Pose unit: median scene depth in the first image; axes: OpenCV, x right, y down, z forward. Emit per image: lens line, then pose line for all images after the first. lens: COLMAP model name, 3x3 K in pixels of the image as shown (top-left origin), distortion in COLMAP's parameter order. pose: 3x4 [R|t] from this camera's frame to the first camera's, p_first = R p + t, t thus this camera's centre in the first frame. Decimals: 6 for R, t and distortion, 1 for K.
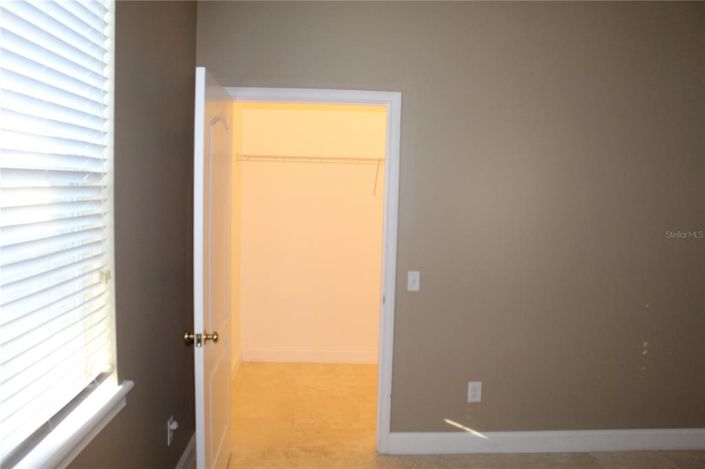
lens RADIAL K [[581.0, 0, 355.7], [0, 581.0, 234.1], [0, 0, 1]] dist [-0.169541, 0.144519]
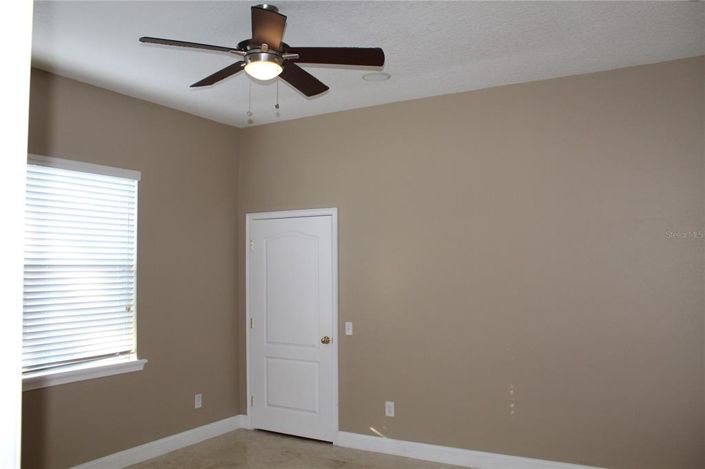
lens RADIAL K [[581.0, 0, 355.7], [0, 581.0, 234.1], [0, 0, 1]] dist [-0.169541, 0.144519]
pose [[0.839624, -0.062202, -0.539594, 0.952164], [-0.016183, 0.990116, -0.139317, 0.046786], [0.542927, 0.125706, 0.830318, -0.286320]]
